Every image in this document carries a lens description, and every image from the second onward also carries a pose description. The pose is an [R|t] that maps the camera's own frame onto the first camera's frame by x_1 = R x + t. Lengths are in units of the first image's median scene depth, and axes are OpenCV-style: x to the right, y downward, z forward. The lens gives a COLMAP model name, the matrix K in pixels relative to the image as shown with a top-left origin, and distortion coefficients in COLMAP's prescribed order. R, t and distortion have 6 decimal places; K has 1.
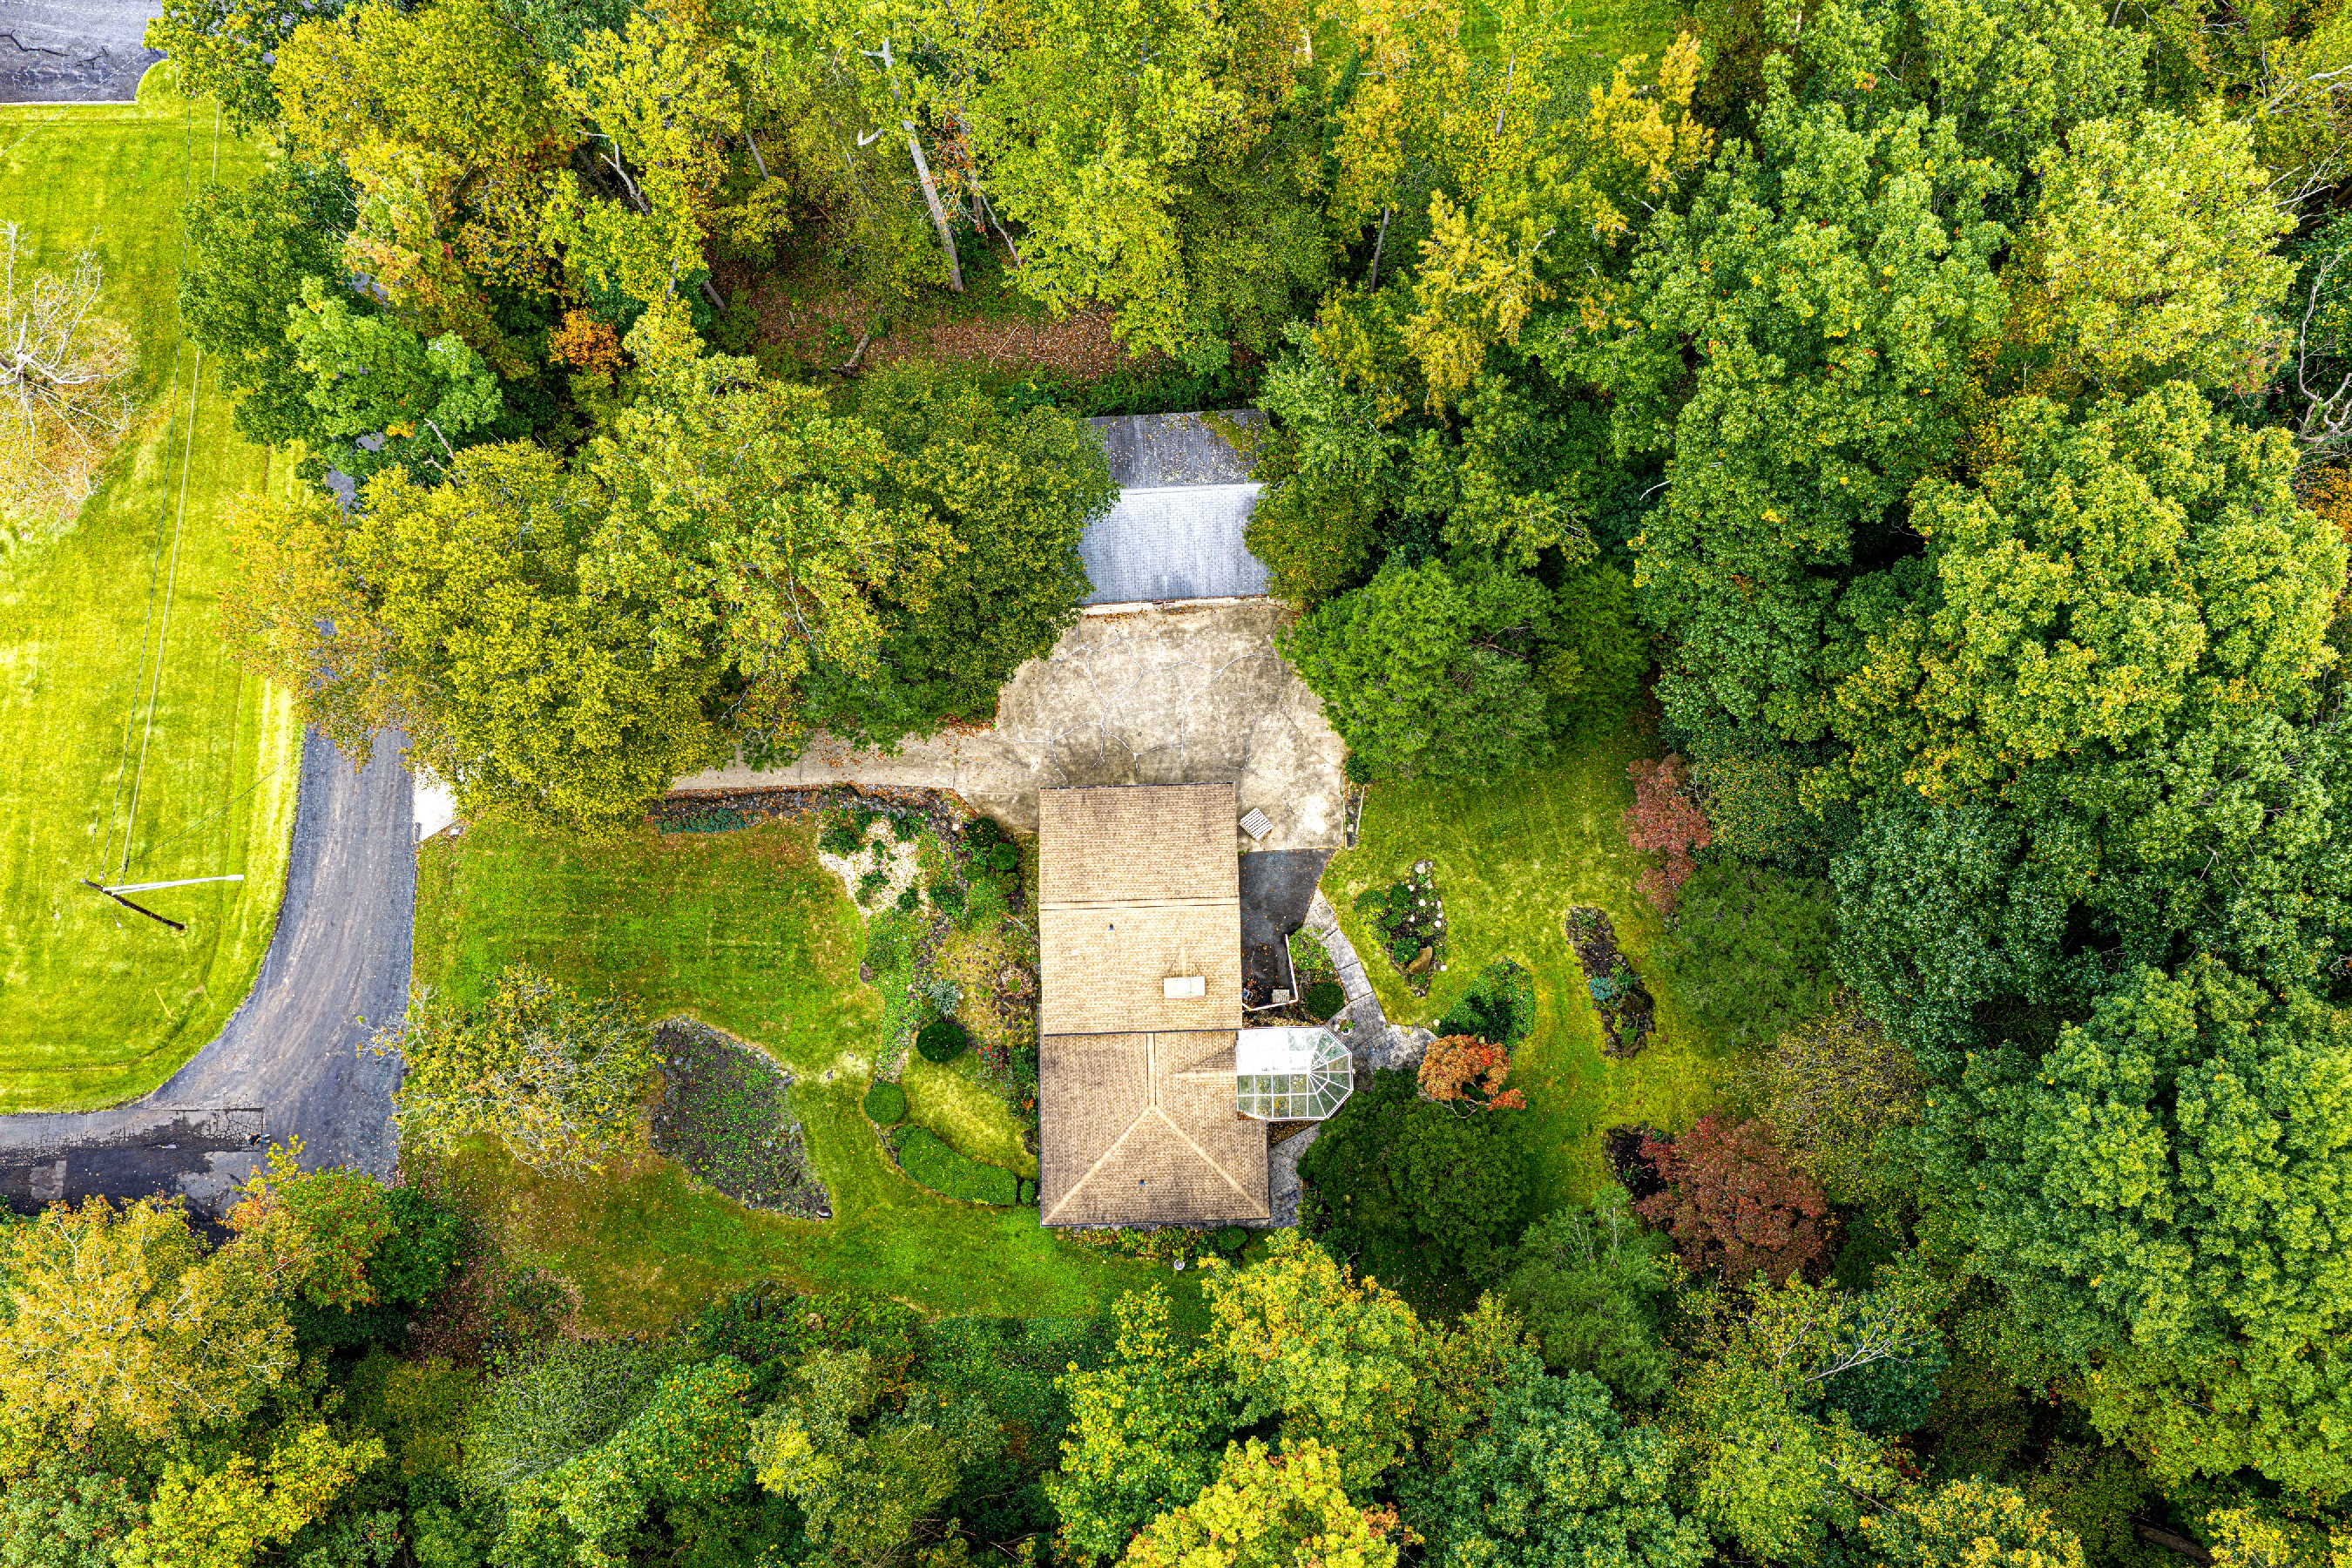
lens RADIAL K [[1934.8, 0, 1196.5], [0, 1934.8, 788.0], [0, 0, 1]] dist [0.027024, -0.048432]
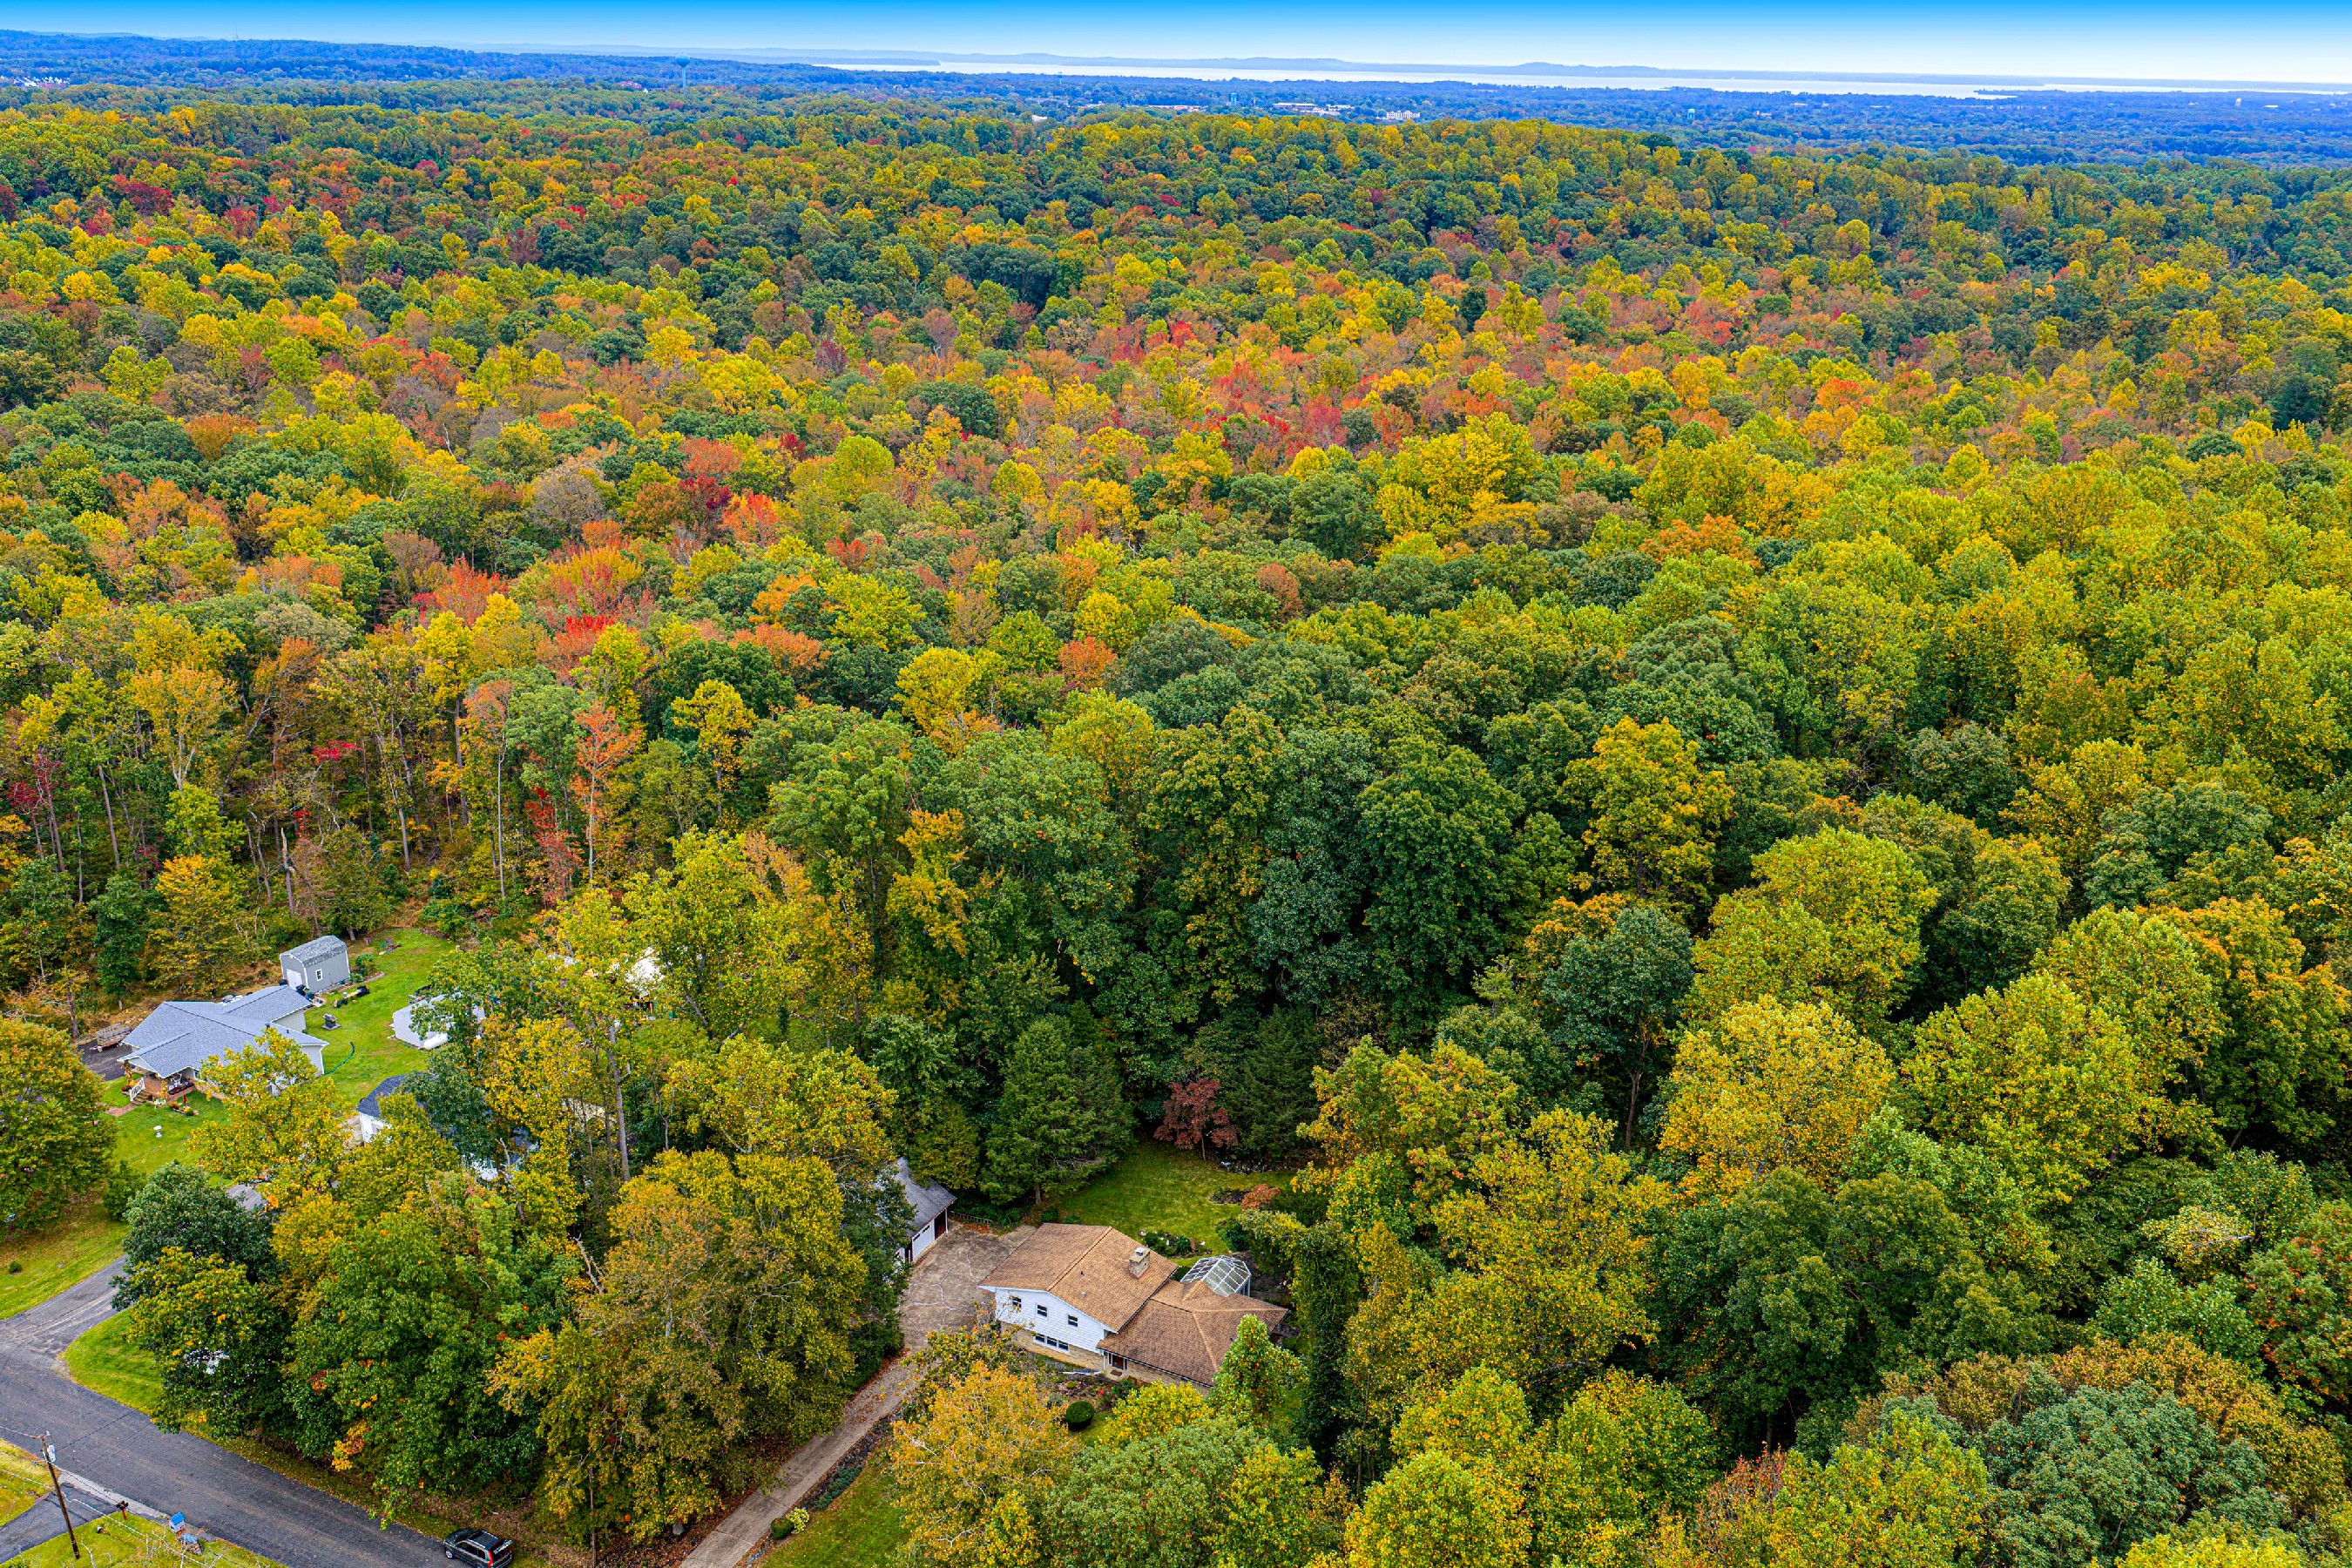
lens RADIAL K [[1977.2, 0, 1199.5], [0, 1977.2, 788.4], [0, 0, 1]] dist [0.024079, -0.042147]
pose [[0.483546, -0.290457, 0.825723, -1.128768], [0.853393, 0.366253, -0.370917, 0.563634], [-0.194688, 0.884021, 0.424974, -0.046304]]
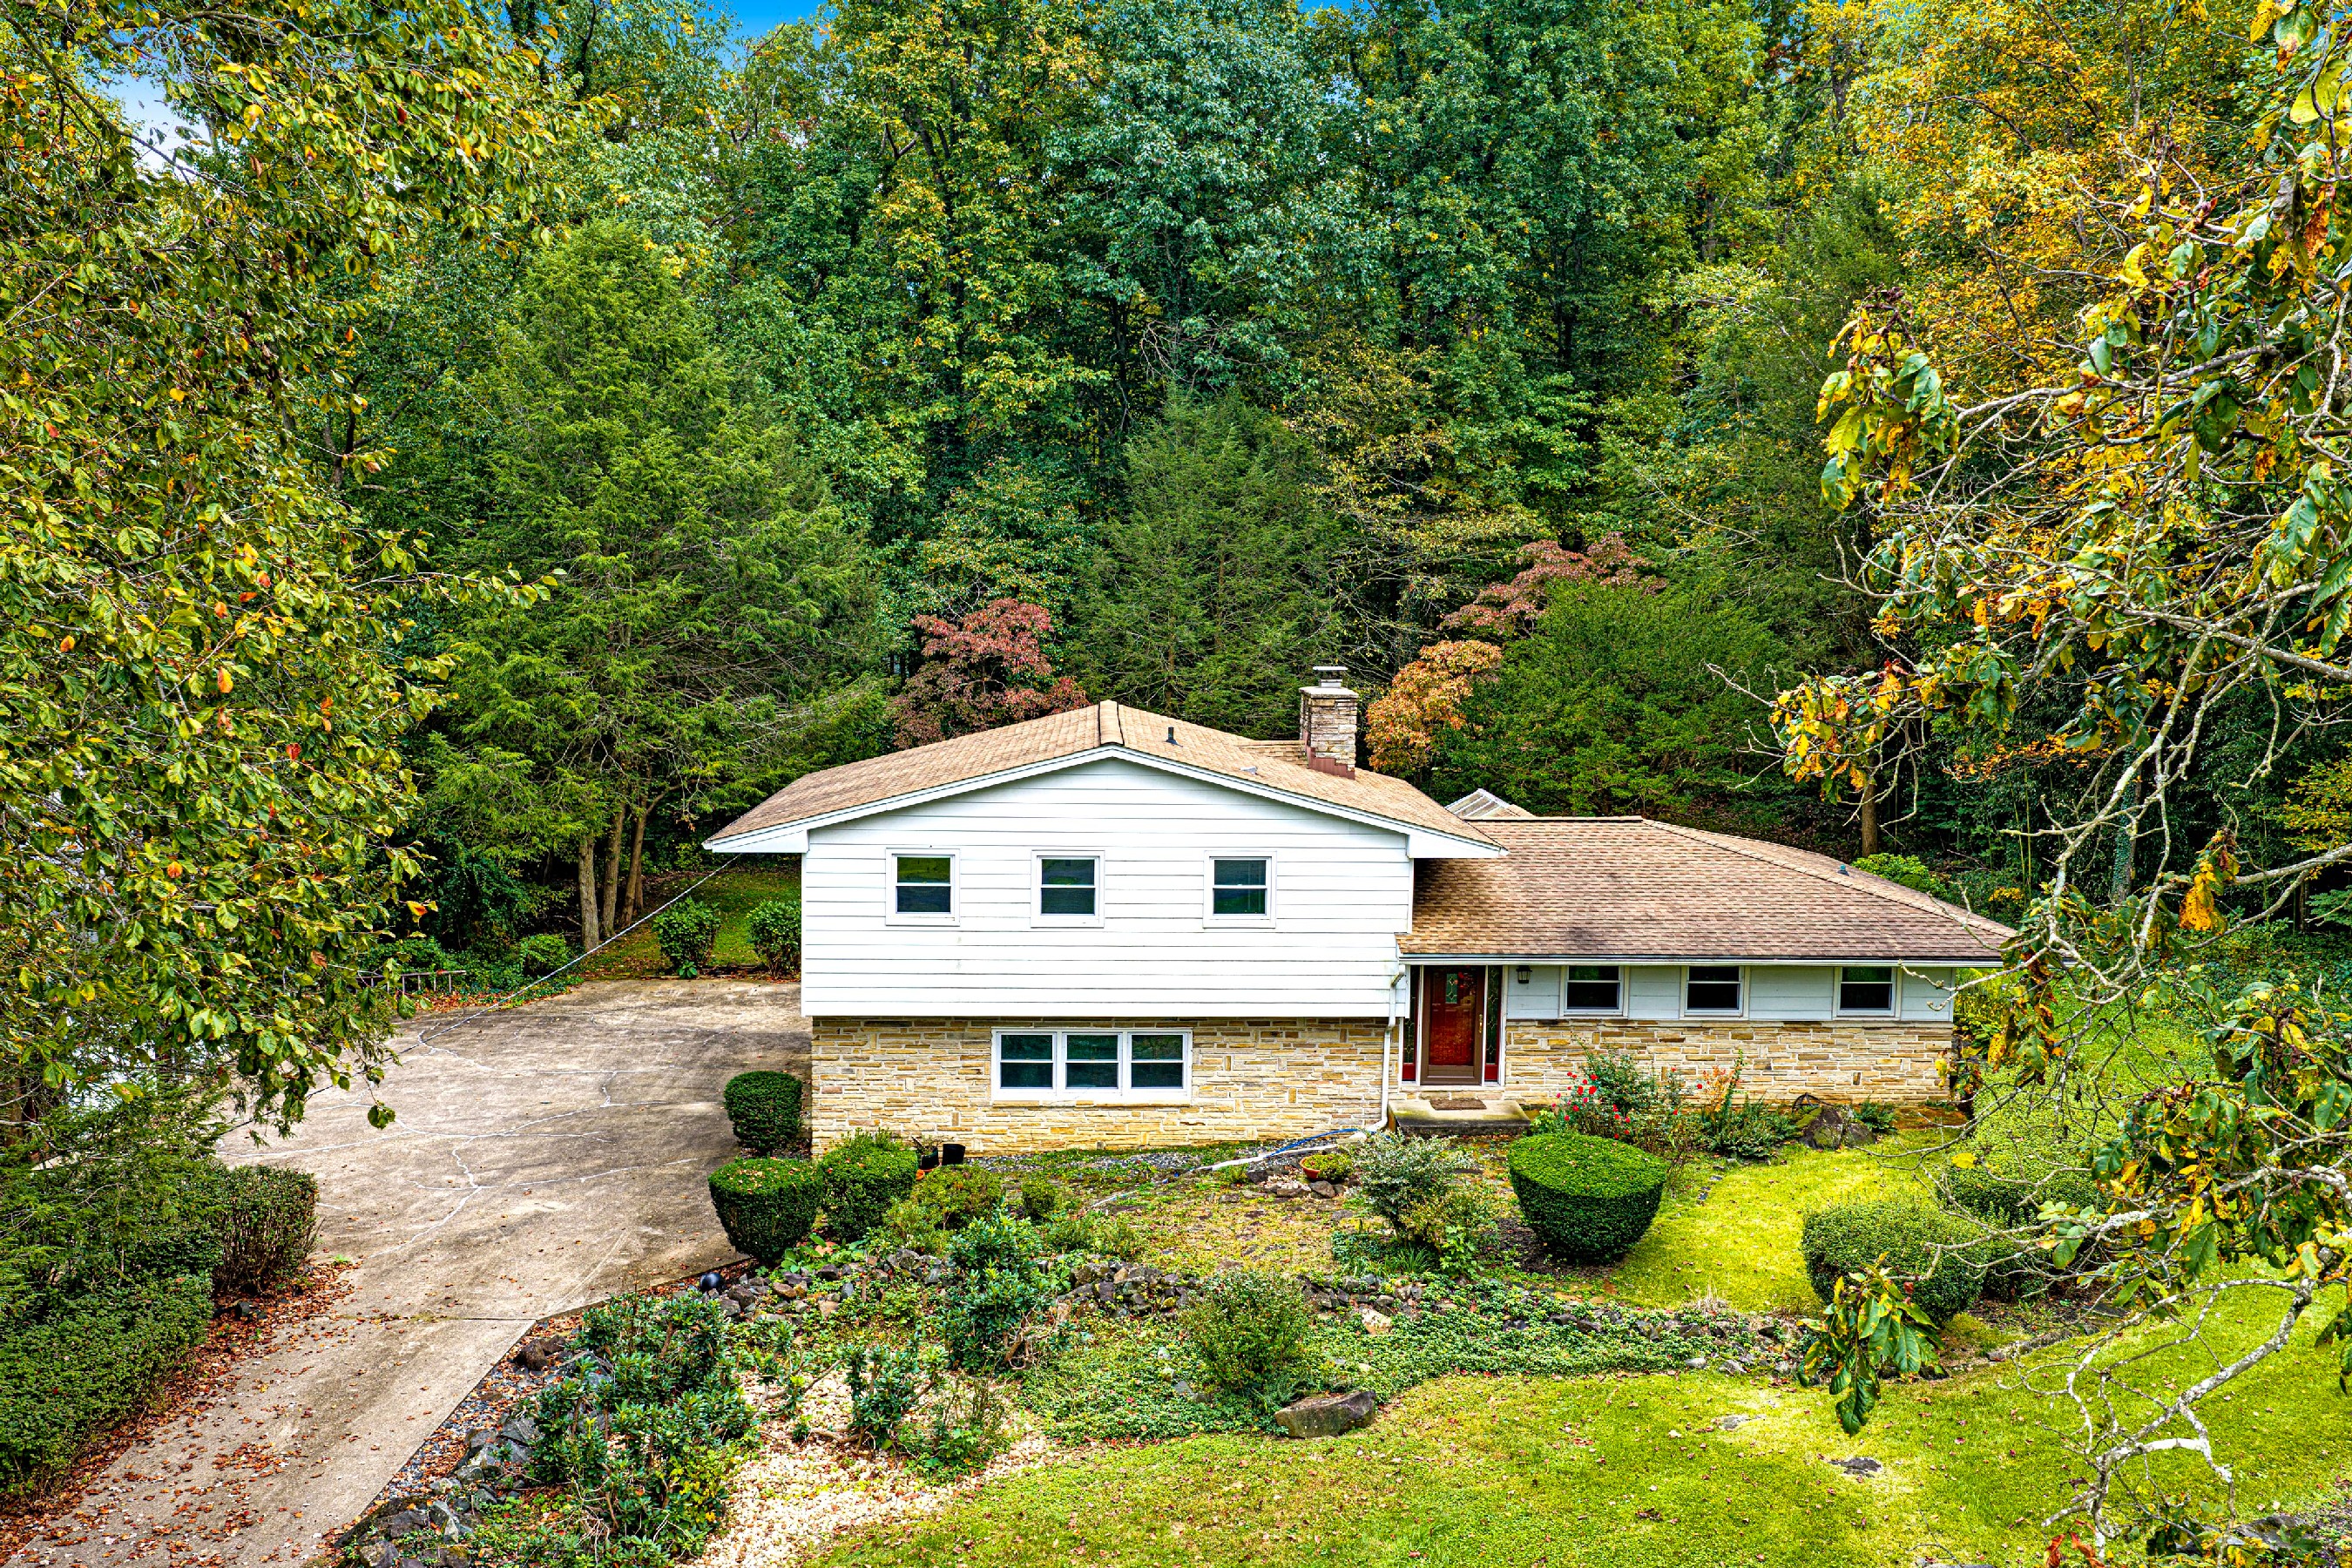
lens RADIAL K [[1977.2, 0, 1199.5], [0, 1977.2, 788.4], [0, 0, 1]] dist [0.024079, -0.042147]
pose [[-0.022795, -0.099299, 0.994796, -0.374887], [0.977908, 0.204603, 0.042831, 0.058177], [-0.207791, 0.973795, 0.092441, 0.908726]]
